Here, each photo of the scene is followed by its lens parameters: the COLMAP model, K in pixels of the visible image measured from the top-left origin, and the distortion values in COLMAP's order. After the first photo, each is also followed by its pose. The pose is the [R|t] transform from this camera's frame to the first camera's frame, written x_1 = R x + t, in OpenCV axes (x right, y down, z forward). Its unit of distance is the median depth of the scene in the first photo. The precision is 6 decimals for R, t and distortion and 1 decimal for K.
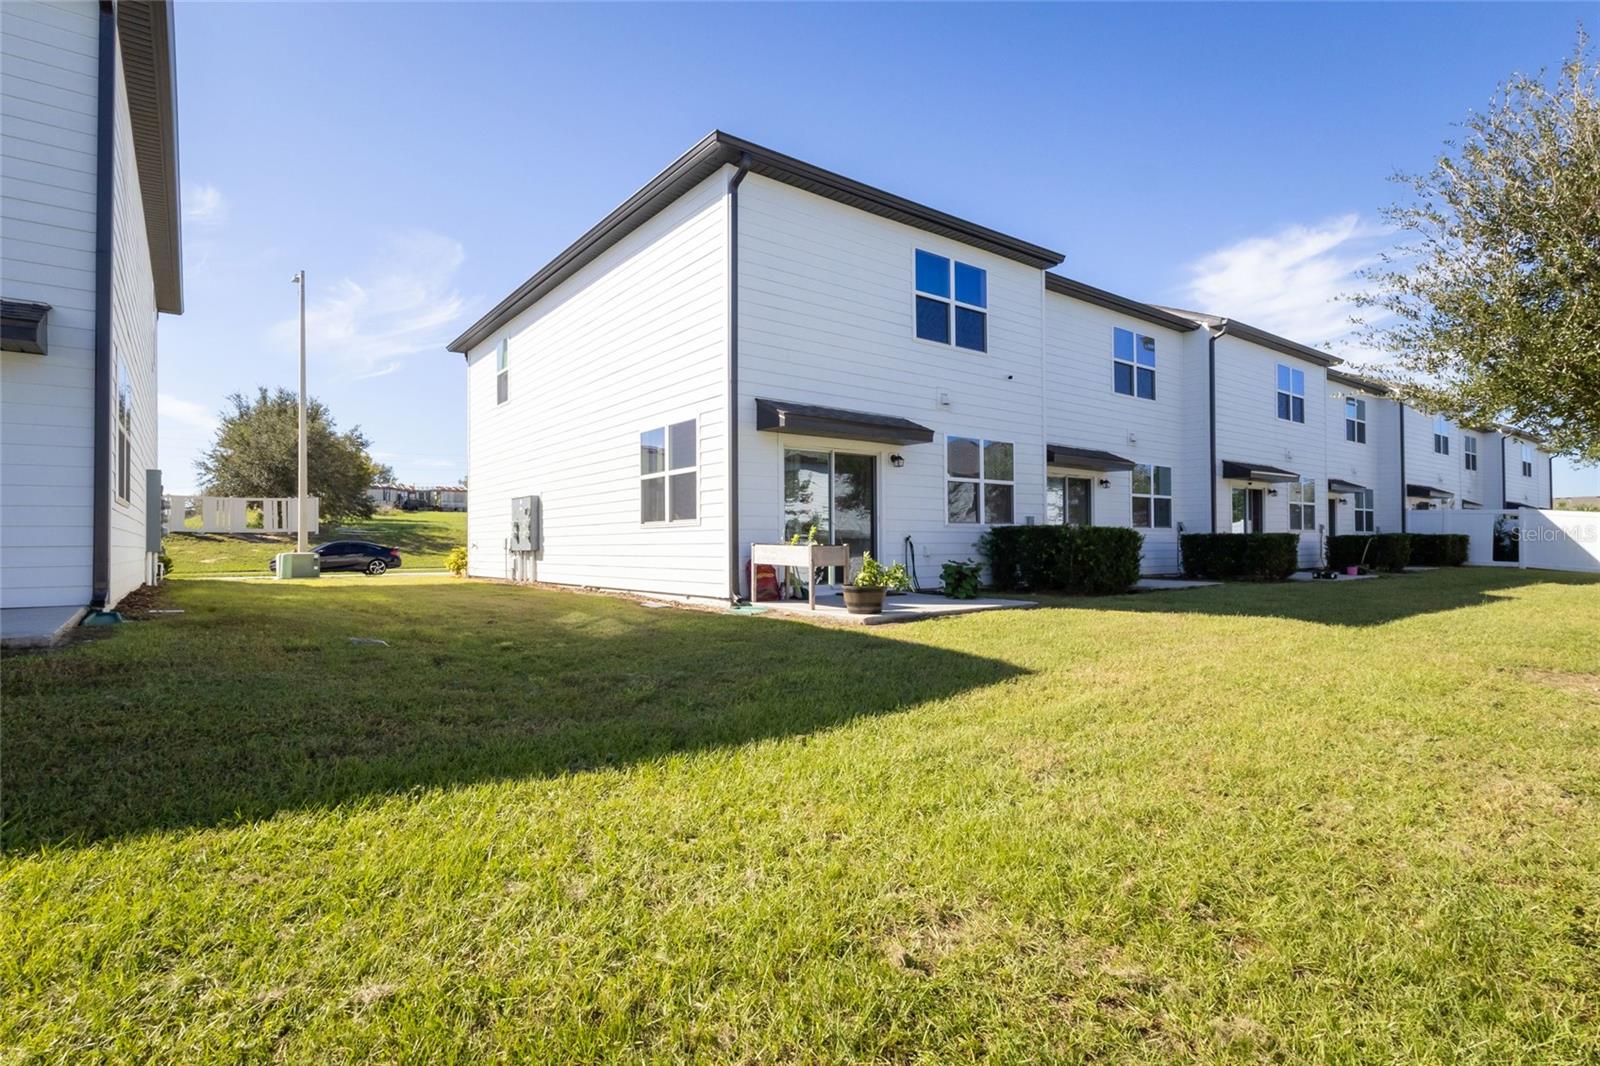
lens RADIAL K [[752.2, 0, 799.7], [0, 752.2, 559.6], [0, 0, 1]] dist [0.008649, 0.000142]
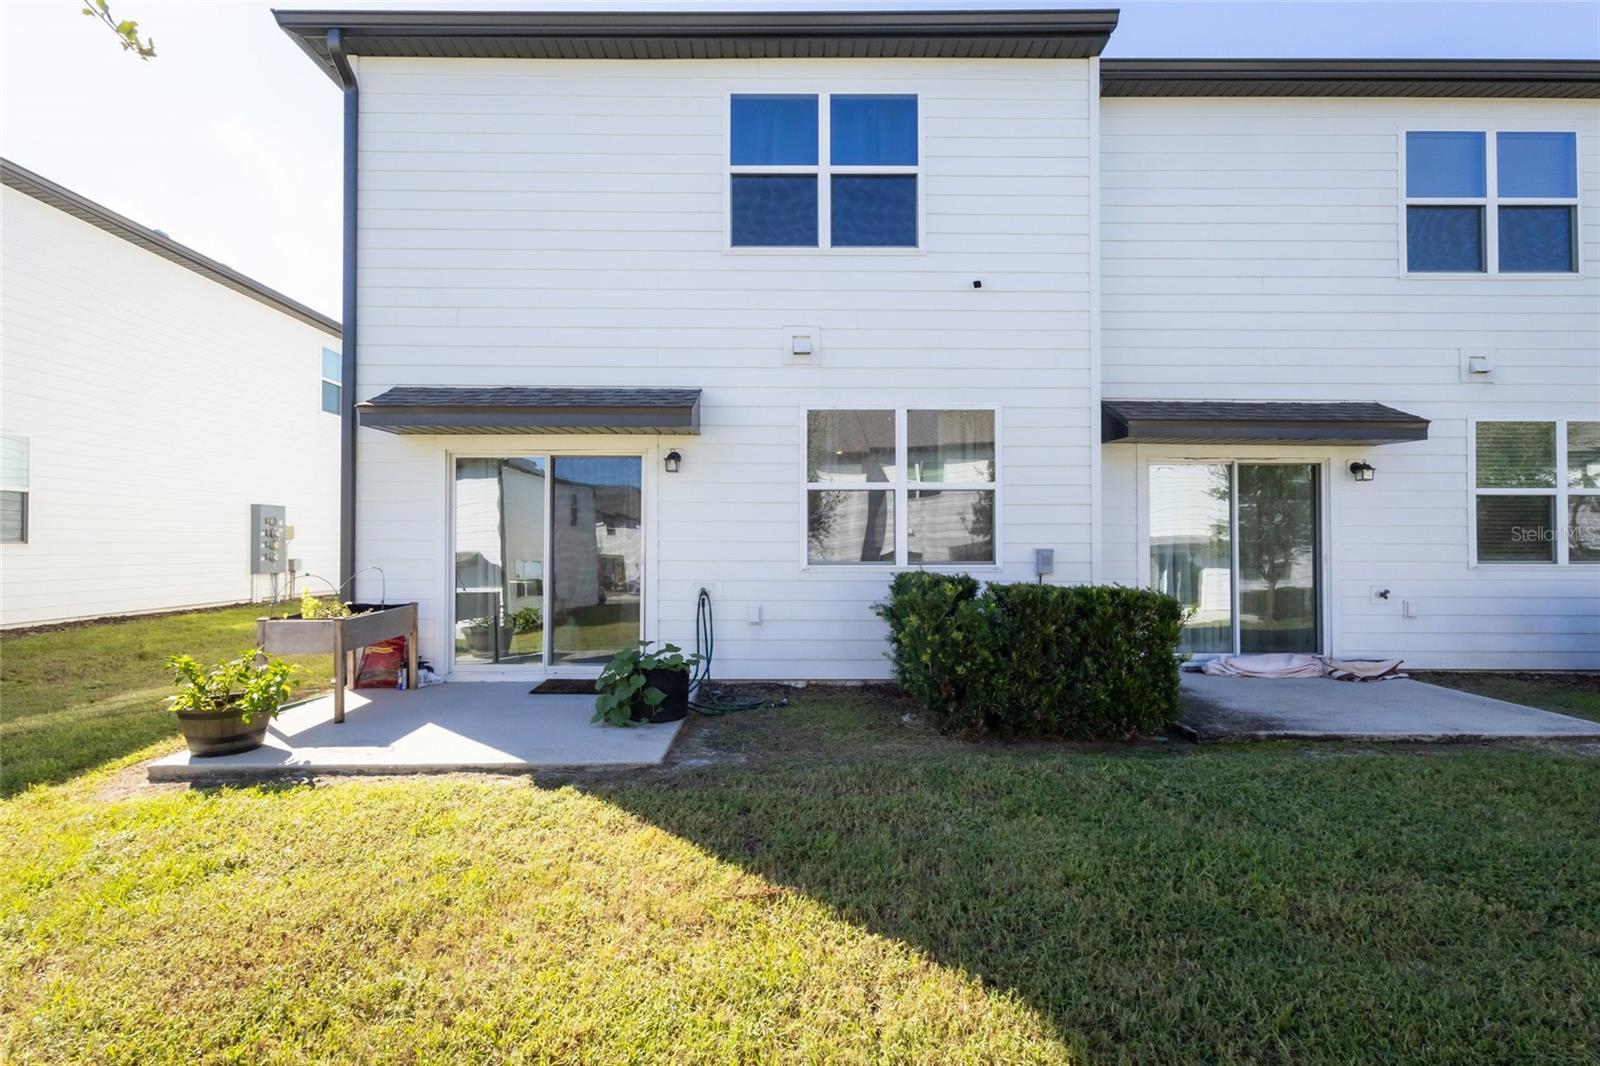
lens RADIAL K [[851.7, 0, 800.0], [0, 851.7, 593.9], [0, 0, 1]] dist [-0.000802, -0.000220]
pose [[0.805843, -0.003640, -0.592118, 0.413918], [-0.014628, 0.999554, -0.026054, -0.007323], [0.591948, 0.029657, 0.805430, 0.360117]]
